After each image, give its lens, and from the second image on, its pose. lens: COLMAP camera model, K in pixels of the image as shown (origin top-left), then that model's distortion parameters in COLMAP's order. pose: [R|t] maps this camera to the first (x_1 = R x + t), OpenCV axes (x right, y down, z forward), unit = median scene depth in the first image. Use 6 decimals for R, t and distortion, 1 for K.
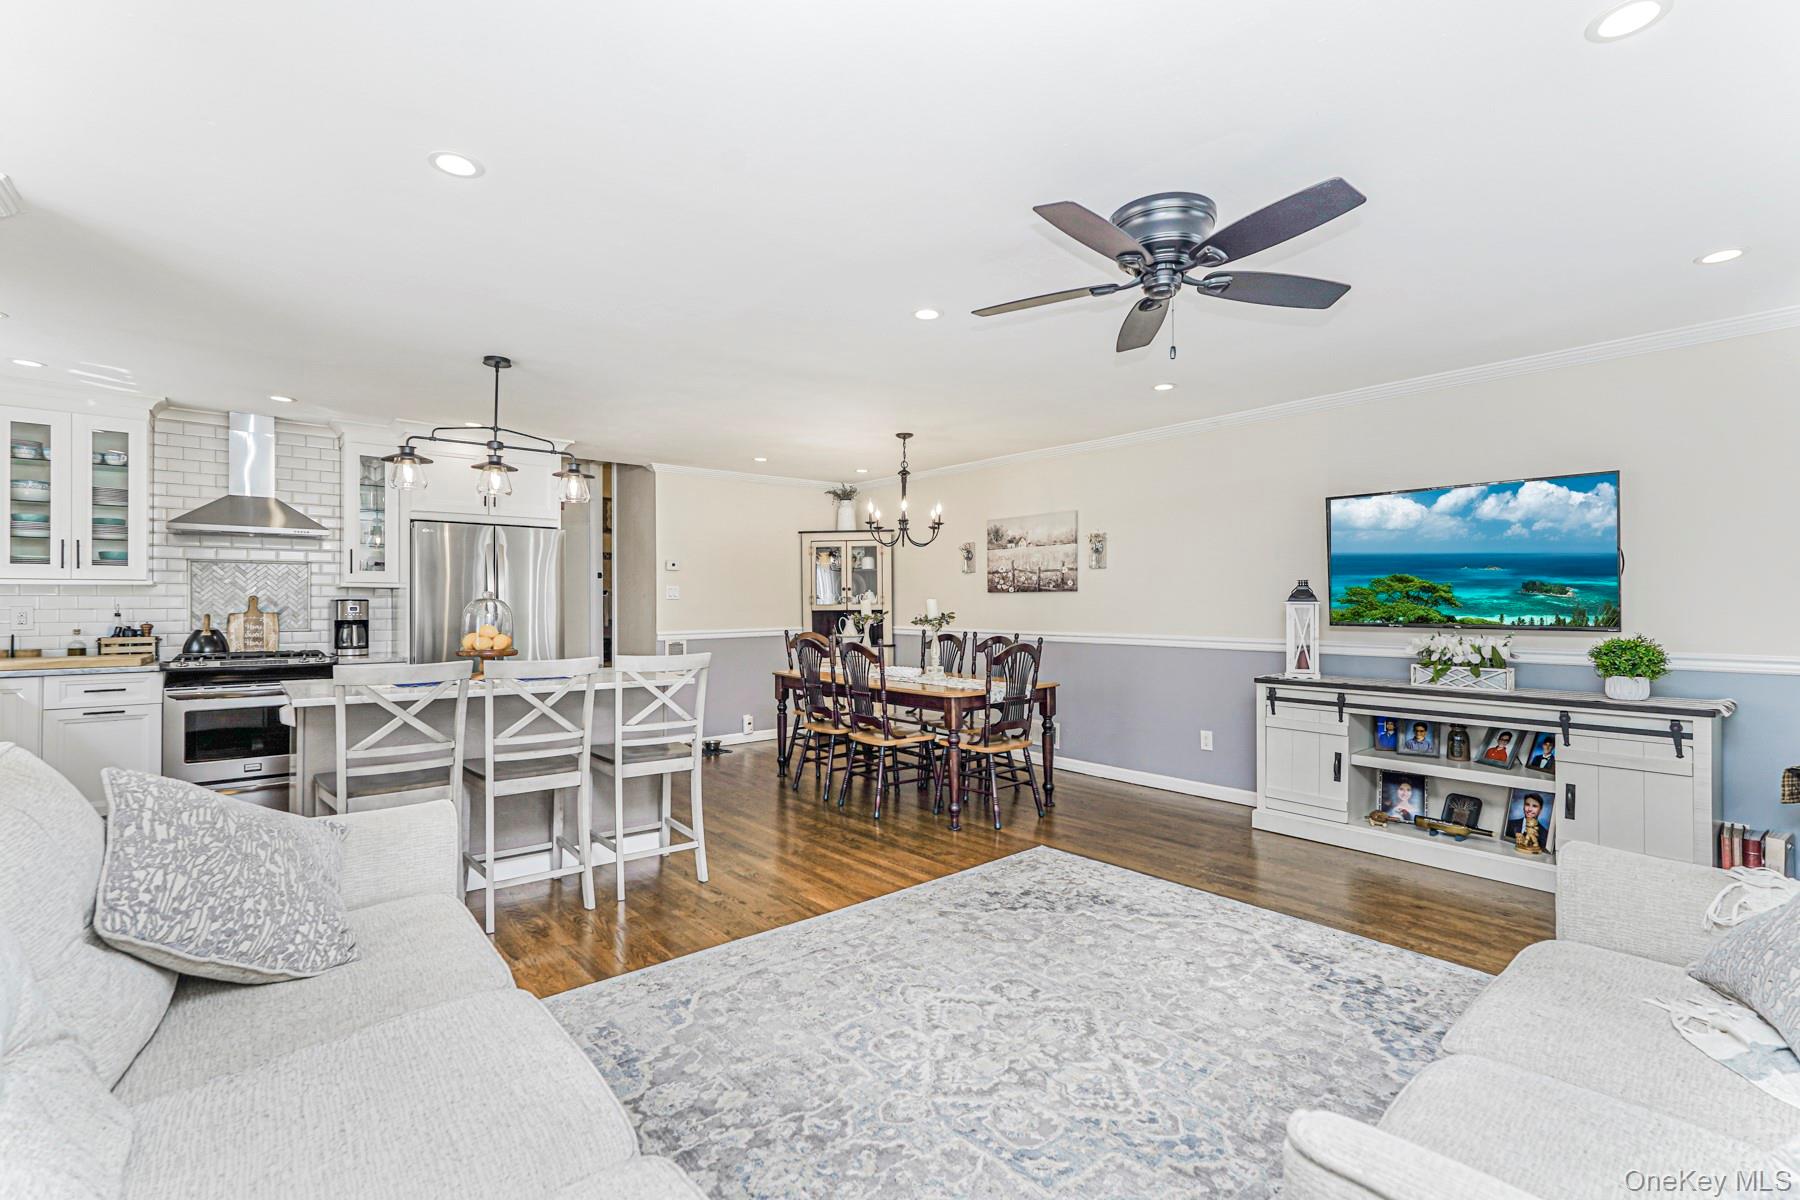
lens RADIAL K [[806.4, 0, 900.5], [0, 806.4, 598.6], [0, 0, 1]] dist [-0.010017, 0.006400]
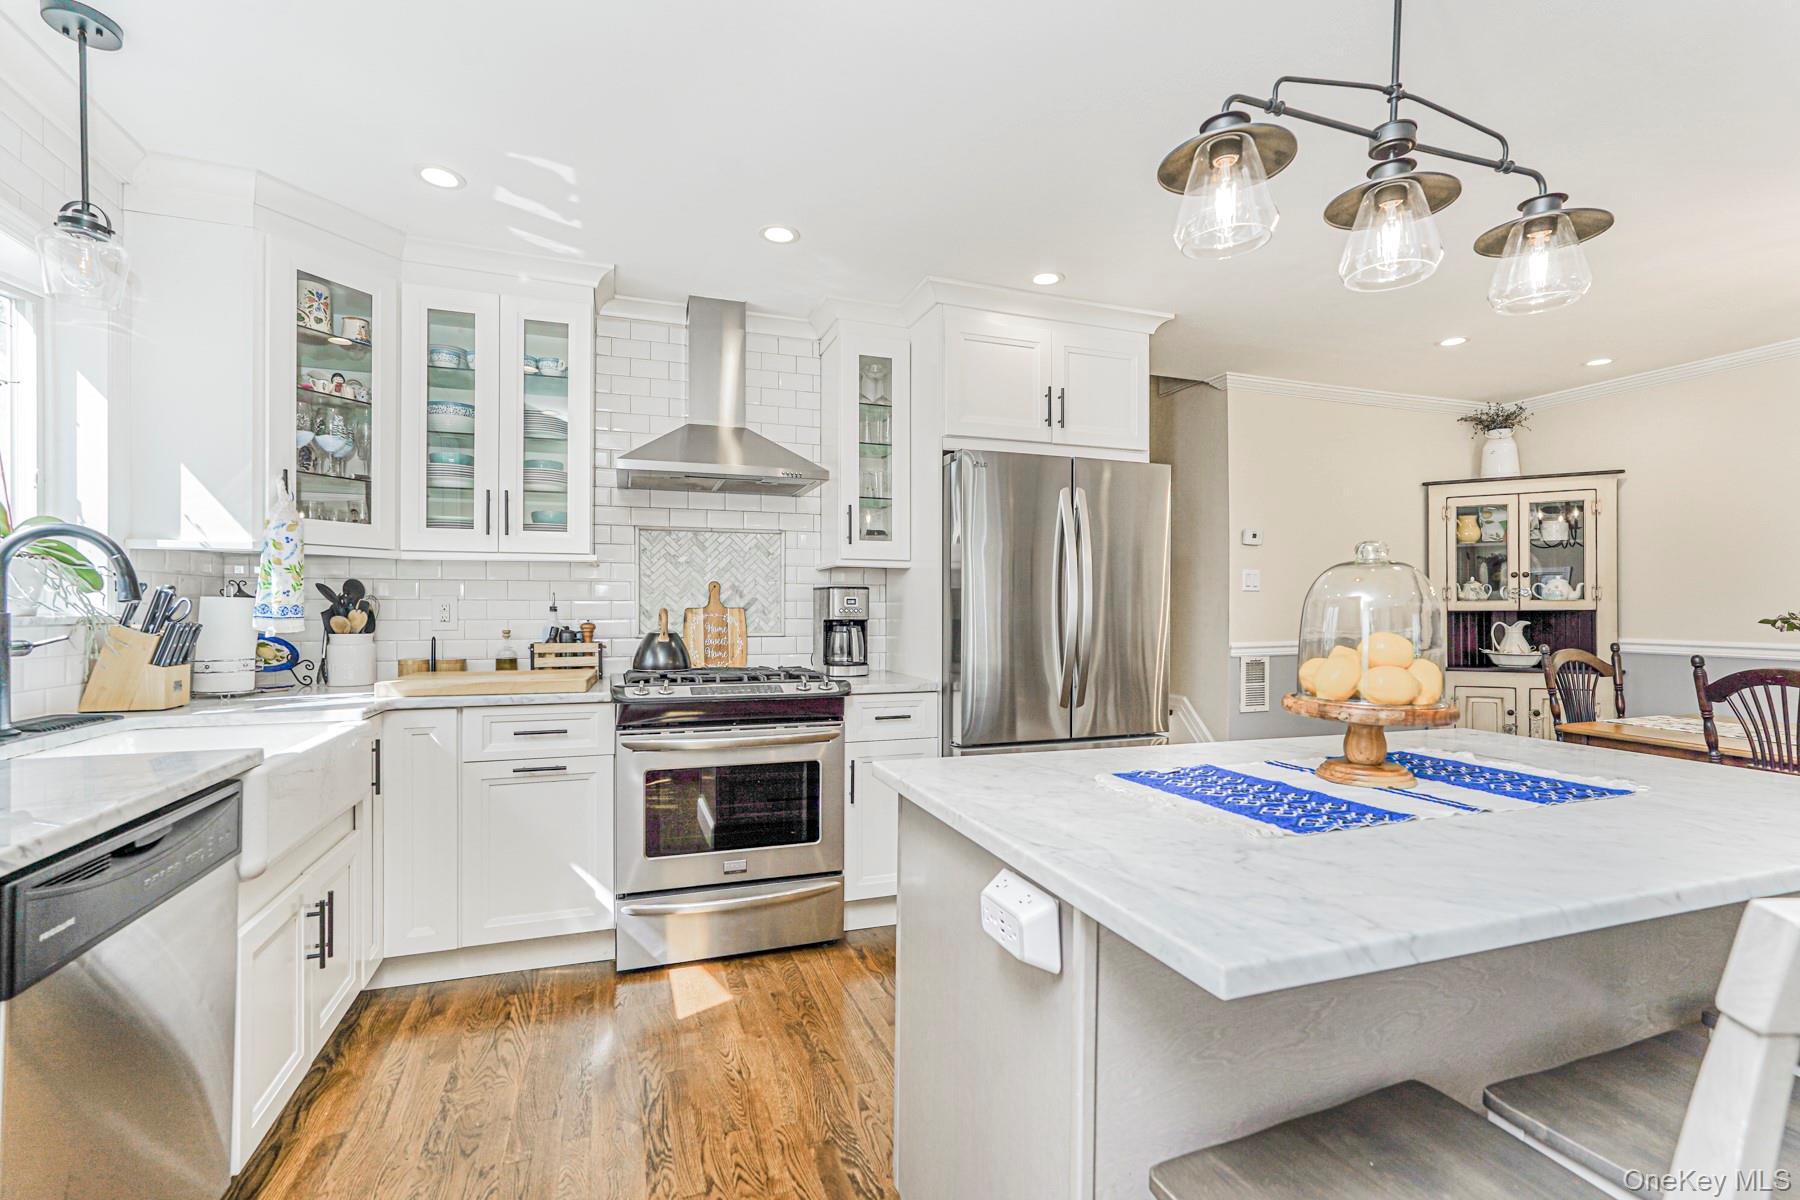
lens RADIAL K [[798.7, 0, 906.0], [0, 798.7, 610.3], [0, 0, 1]] dist [-0.018530, 0.006697]
pose [[0.940888, 0.002683, -0.338707, -0.473380], [-0.000209, 0.999973, 0.007340, 0.016233], [0.338718, -0.006836, 0.940863, 0.475504]]
